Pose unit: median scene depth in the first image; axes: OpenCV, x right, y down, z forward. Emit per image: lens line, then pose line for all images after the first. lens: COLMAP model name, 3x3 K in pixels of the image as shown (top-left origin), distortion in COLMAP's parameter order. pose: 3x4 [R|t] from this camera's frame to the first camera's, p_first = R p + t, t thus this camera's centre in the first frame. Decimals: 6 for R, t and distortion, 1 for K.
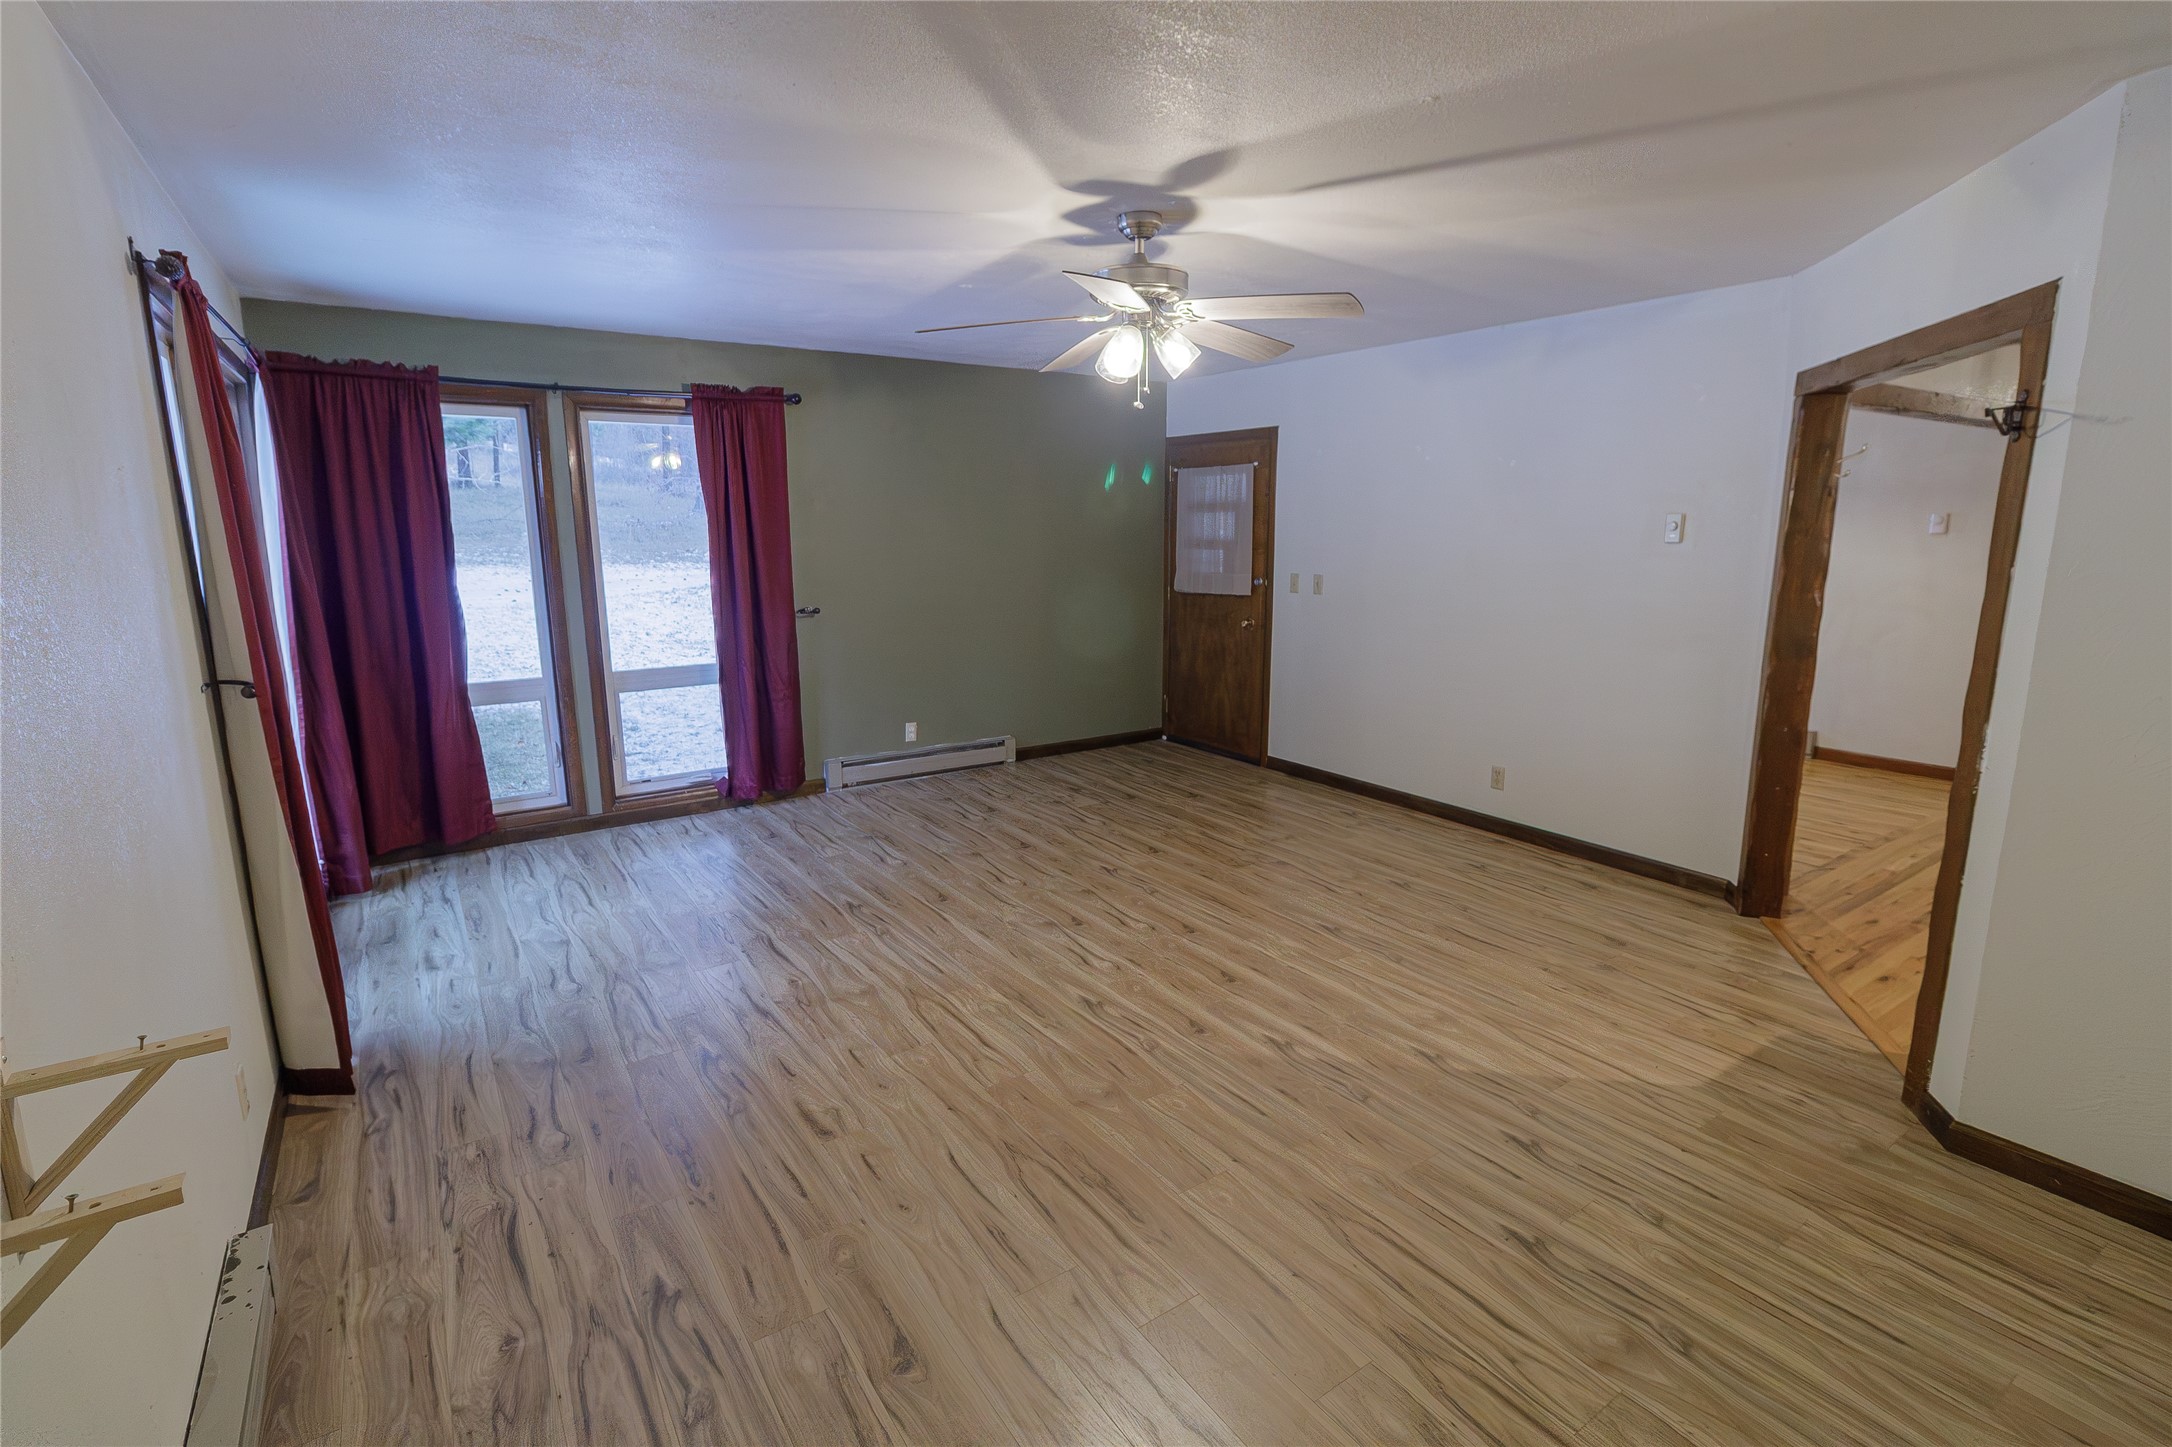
lens RADIAL K [[999.7, 0, 1085.0], [0, 999.7, 713.9], [0, 0, 1]] dist [0.002091, -0.000316]
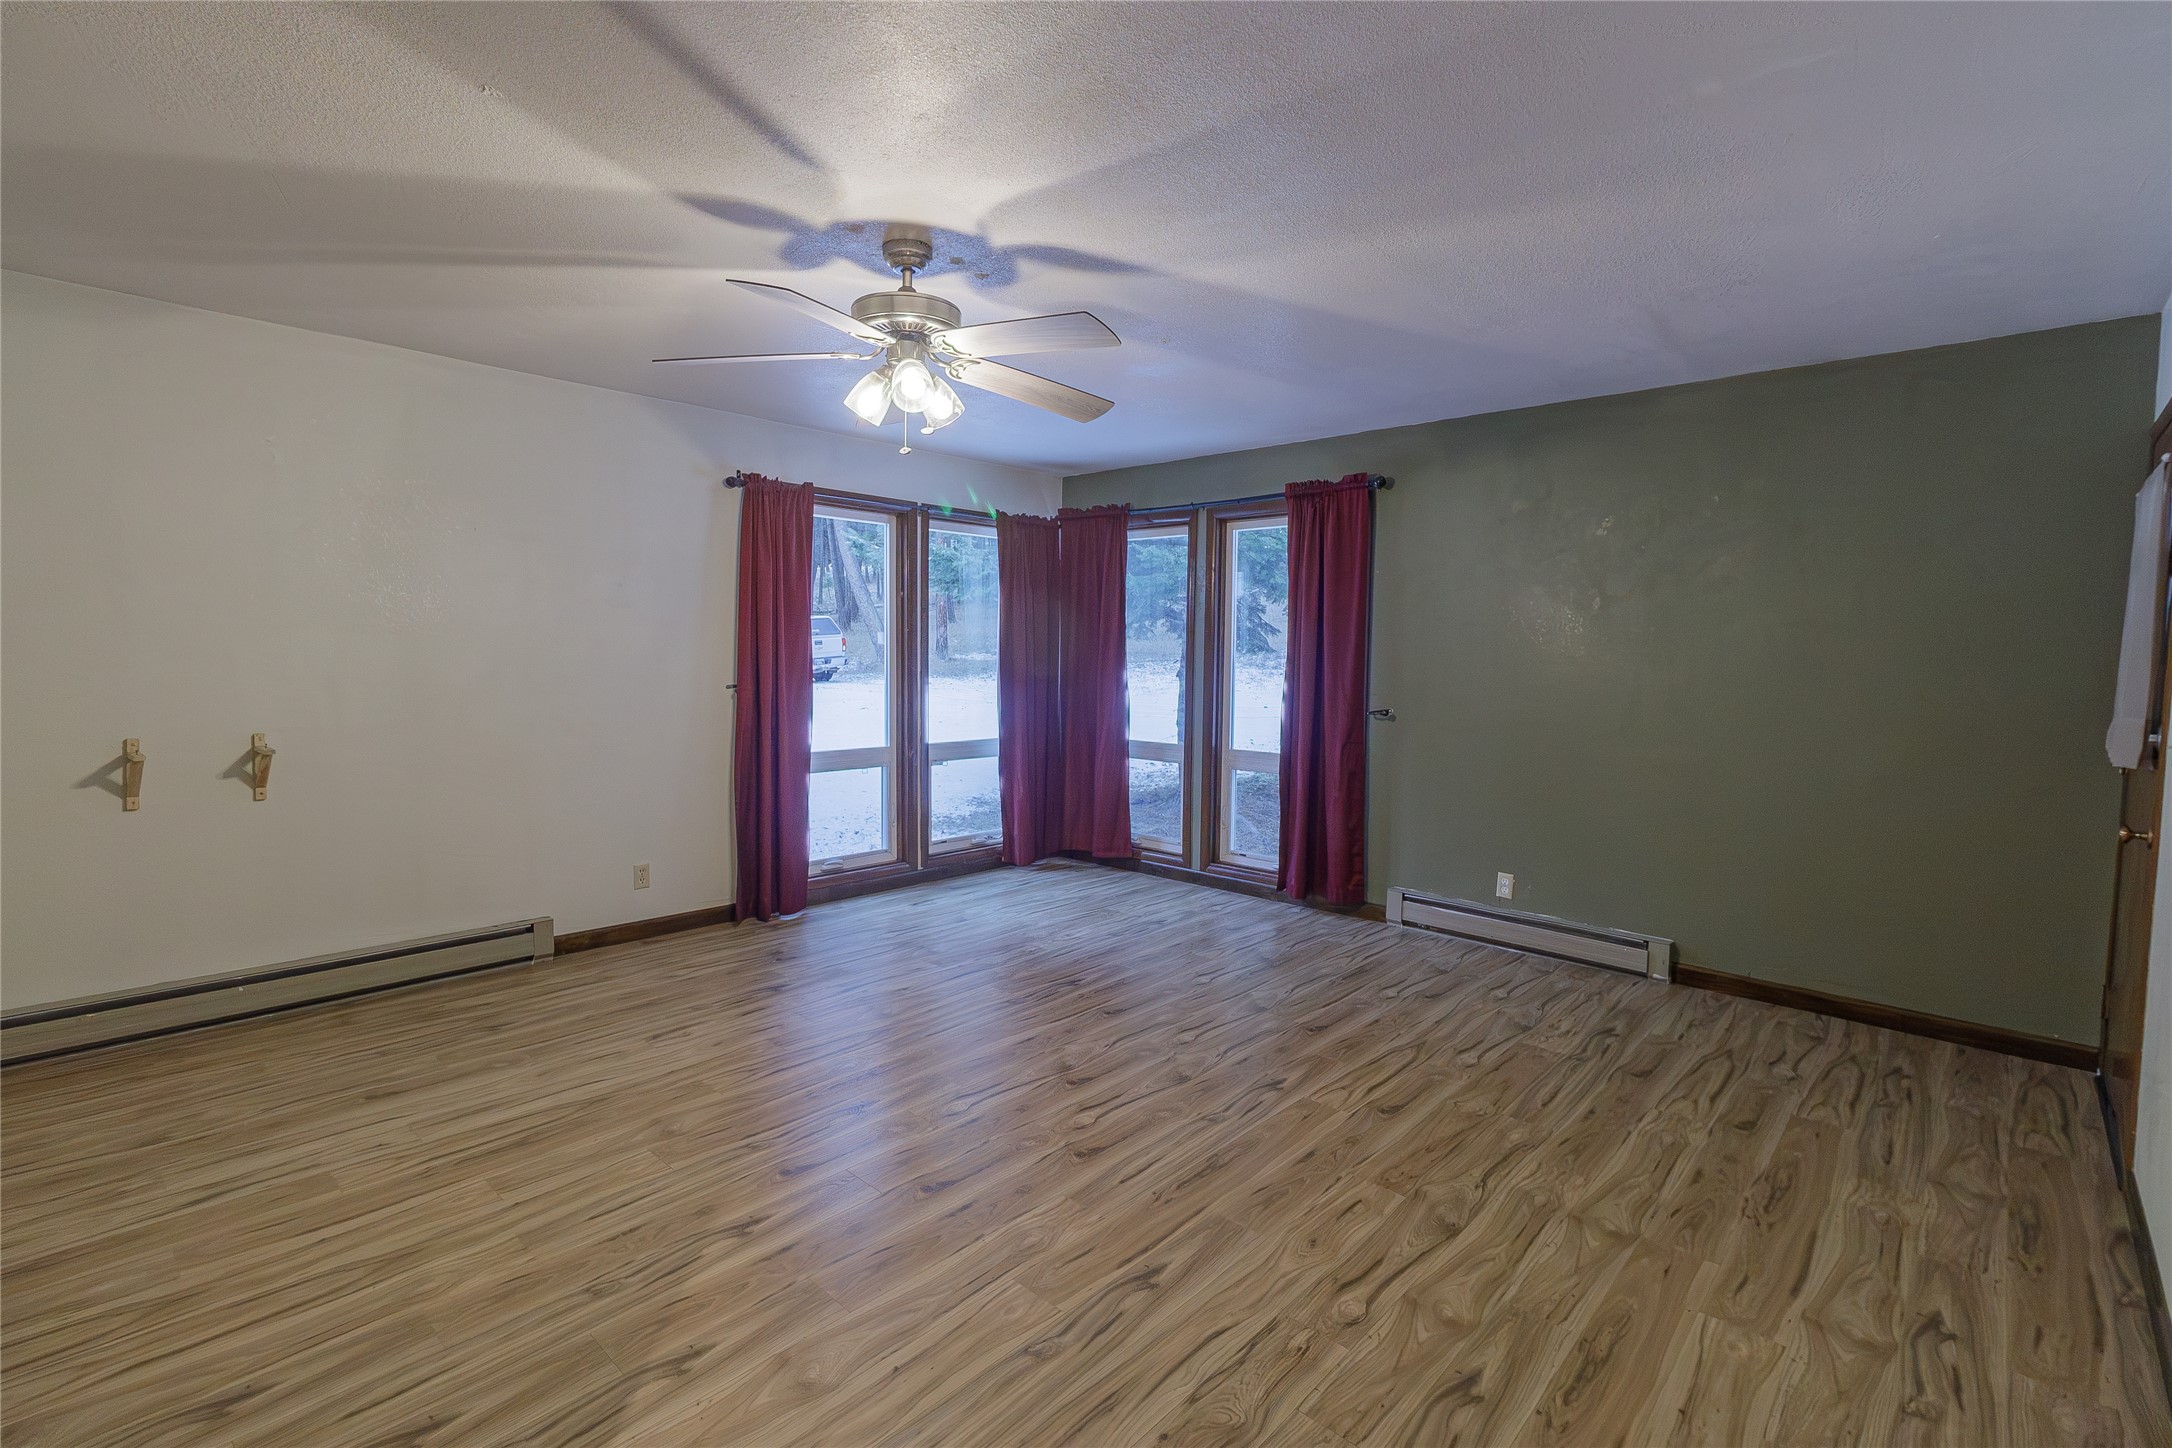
lens RADIAL K [[999.7, 0, 1082.7], [0, 999.7, 712.9], [0, 0, 1]] dist [0.002091, -0.000316]
pose [[0.219407, 0.071206, -0.973031, 0.624165], [-0.199370, 0.979560, 0.026728, -0.085854], [0.955045, 0.188129, 0.229119, 0.634574]]
